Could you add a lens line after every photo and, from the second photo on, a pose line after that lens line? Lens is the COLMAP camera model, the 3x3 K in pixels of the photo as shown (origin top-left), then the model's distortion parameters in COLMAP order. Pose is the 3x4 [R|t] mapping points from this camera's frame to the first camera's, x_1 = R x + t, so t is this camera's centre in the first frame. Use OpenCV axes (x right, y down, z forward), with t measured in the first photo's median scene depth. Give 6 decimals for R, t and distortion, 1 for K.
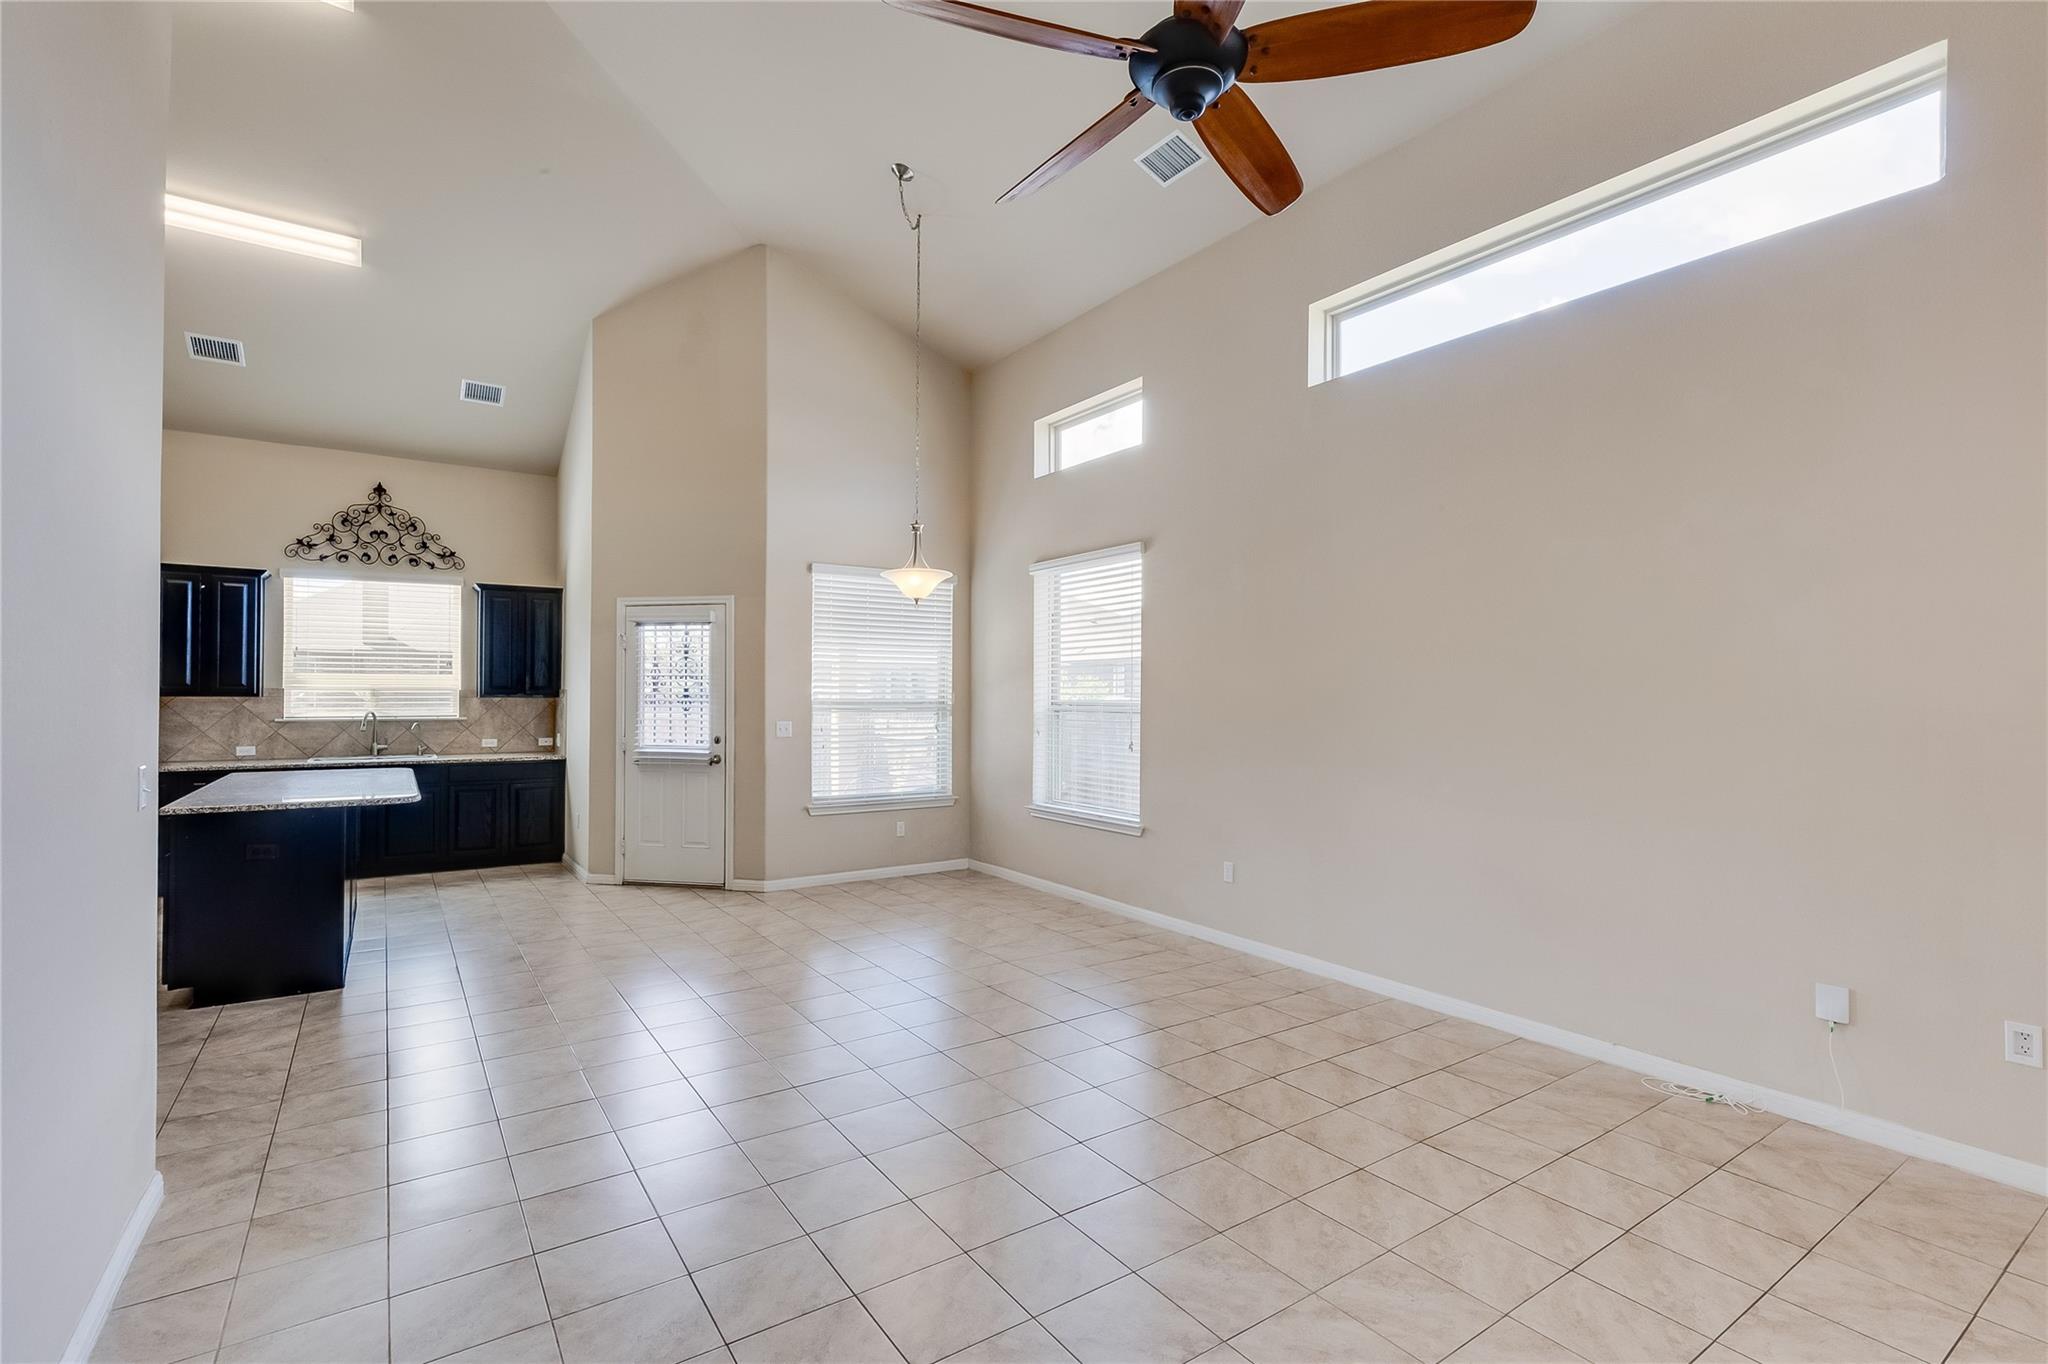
lens RADIAL K [[926.9, 0, 1019.5], [0, 926.9, 688.4], [0, 0, 1]] dist [0.004223, -0.000038]
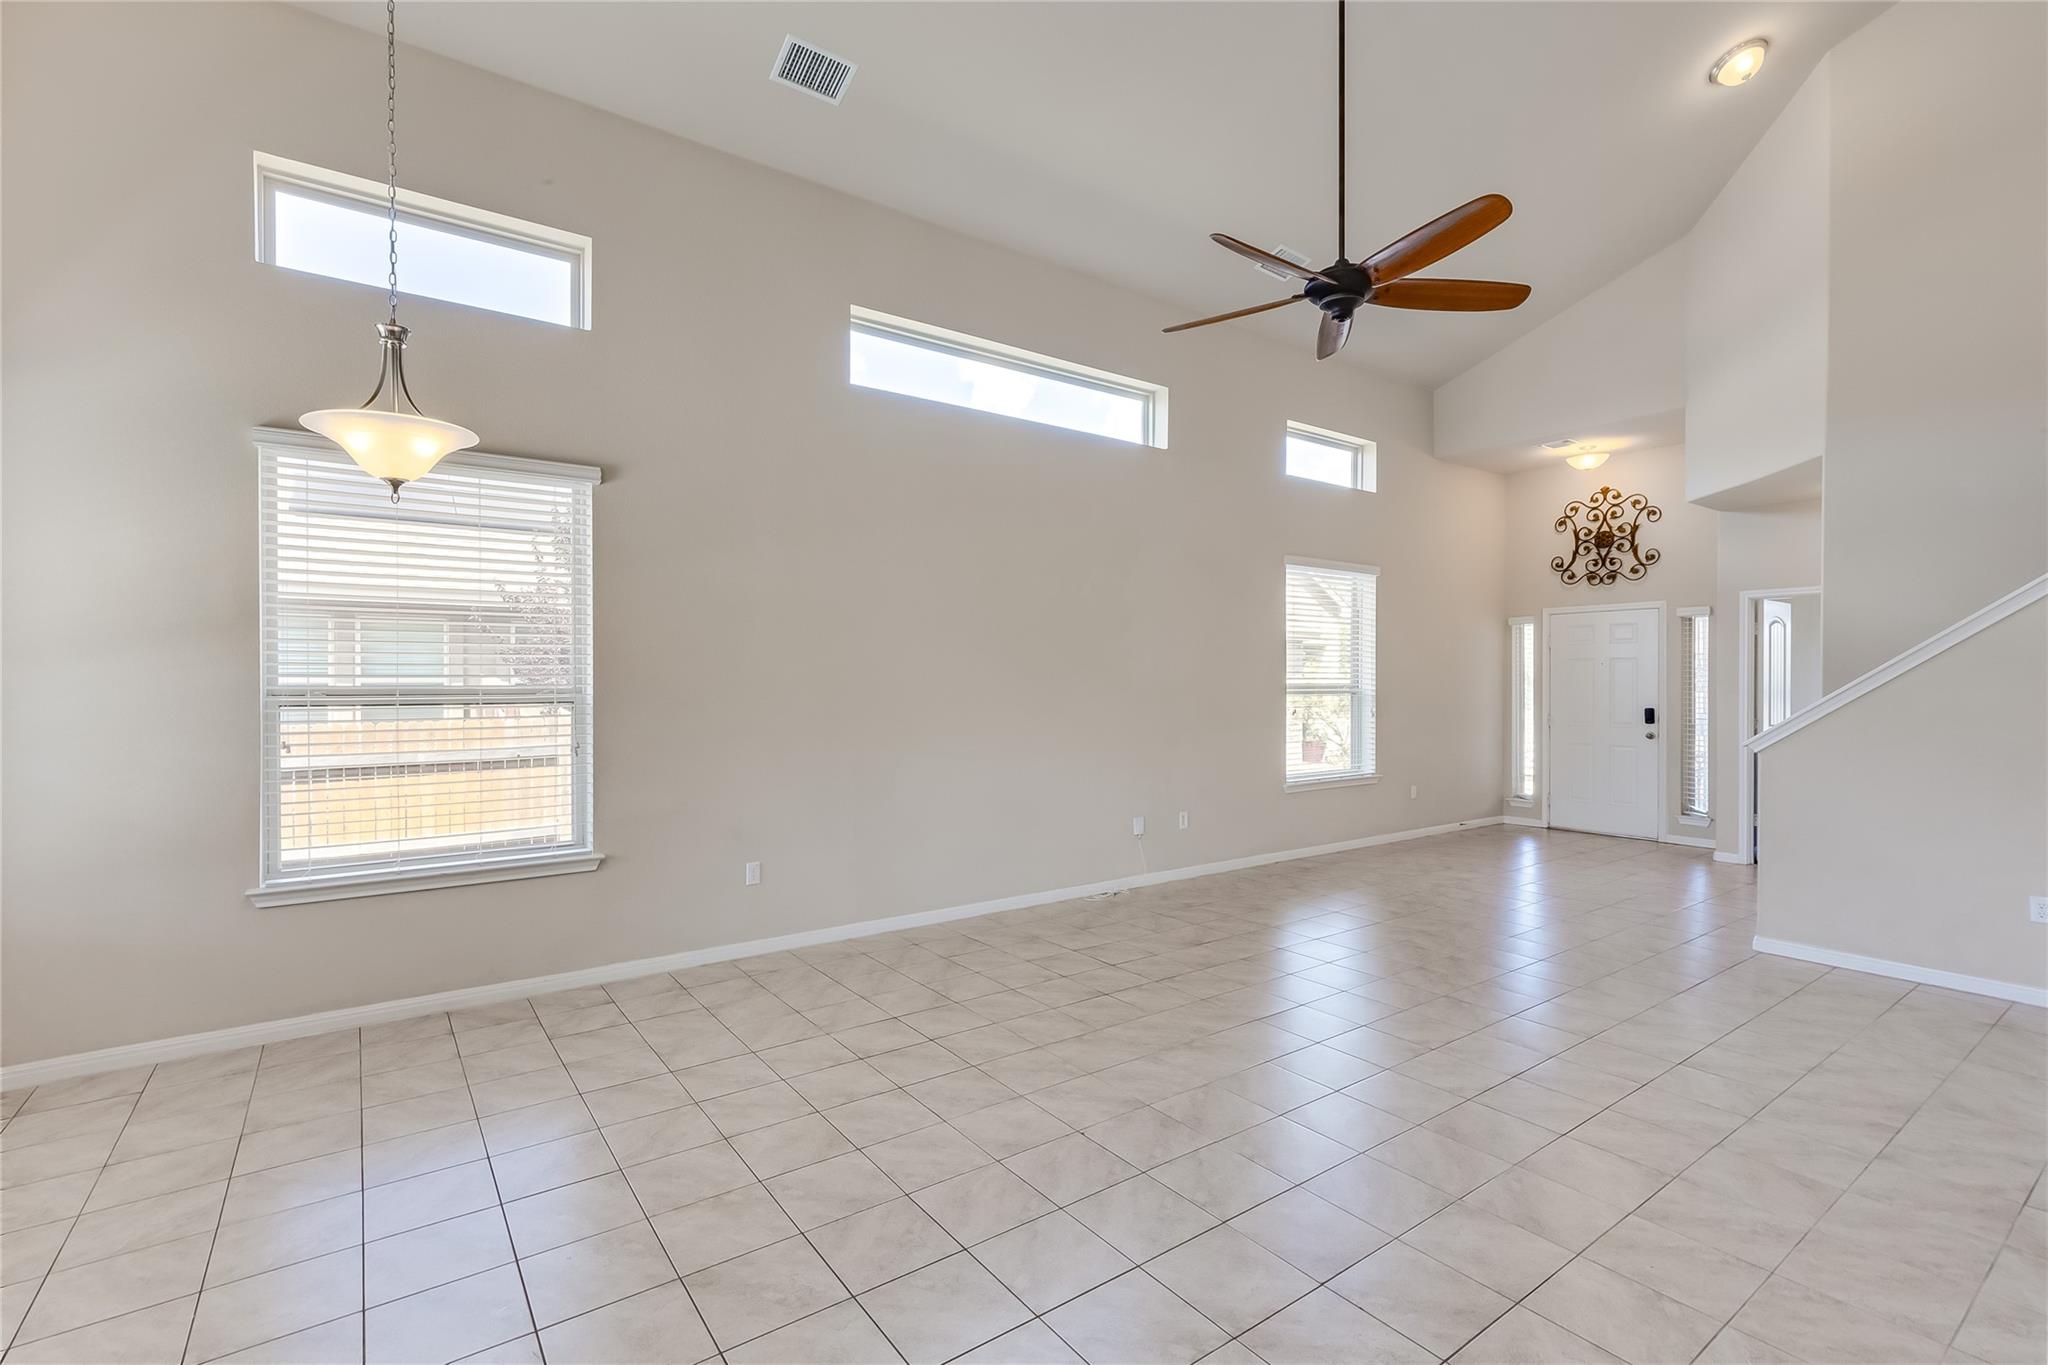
lens RADIAL K [[926.9, 0, 1031.6], [0, 926.9, 685.4], [0, 0, 1]] dist [0.004223, -0.000038]
pose [[-0.031810, -0.008881, 0.999454, -0.495822], [-0.007310, 0.999936, 0.008653, 0.004106], [-0.999467, -0.007031, -0.031872, 0.550421]]
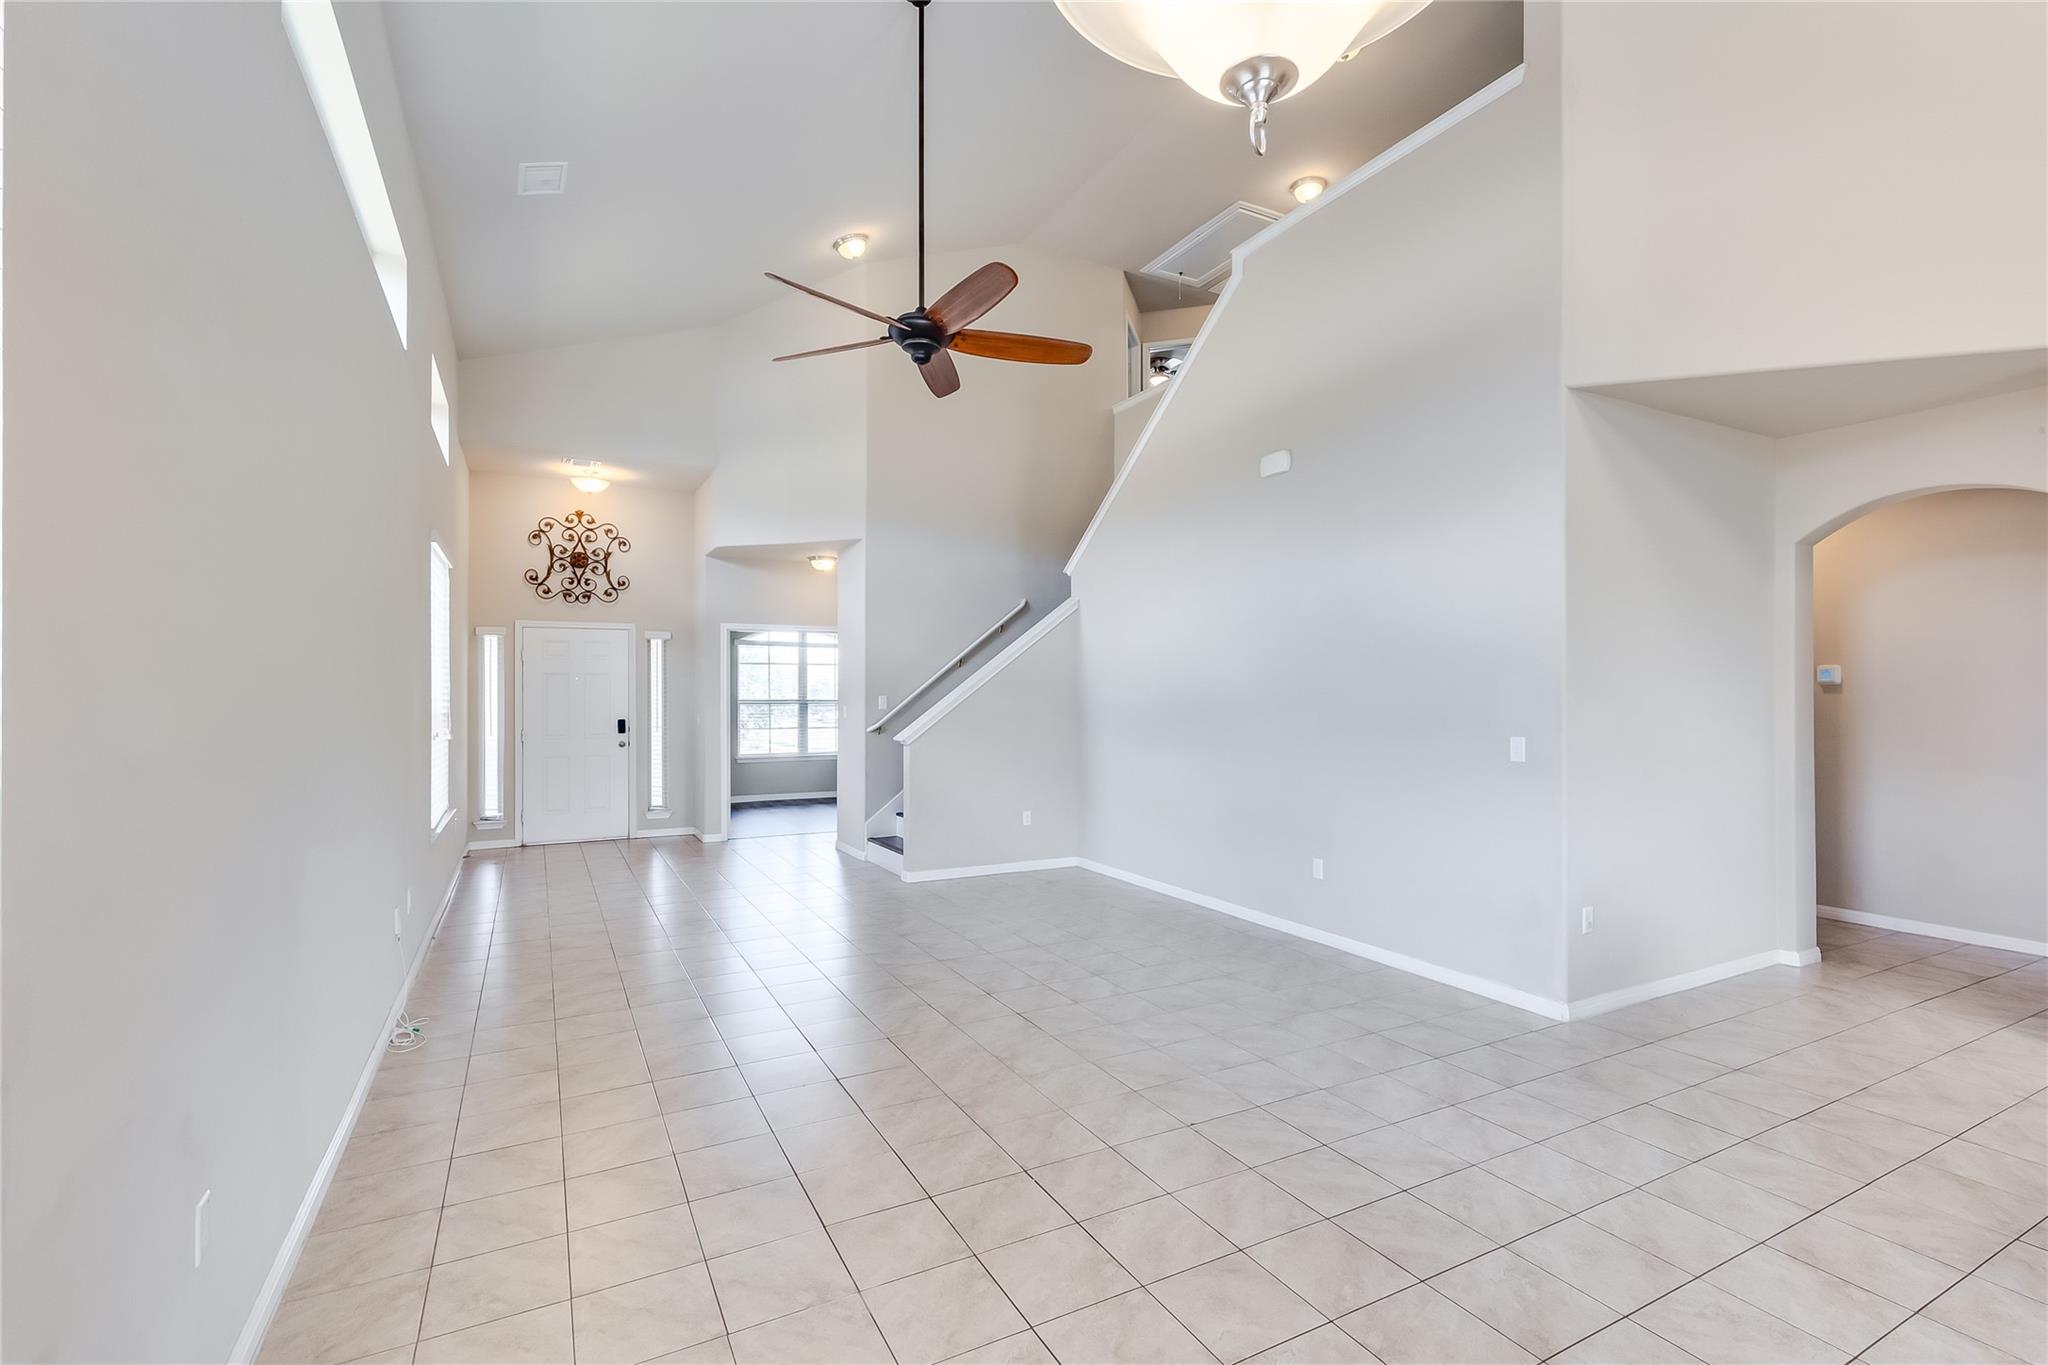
lens RADIAL K [[926.9, 0, 1020.3], [0, 926.9, 697.0], [0, 0, 1]] dist [0.004223, -0.000038]
pose [[-0.993791, -0.003079, 0.111221, -0.065342], [-0.003225, 0.999994, -0.001139, 0.005689], [-0.111216, -0.001491, -0.993795, 0.946713]]
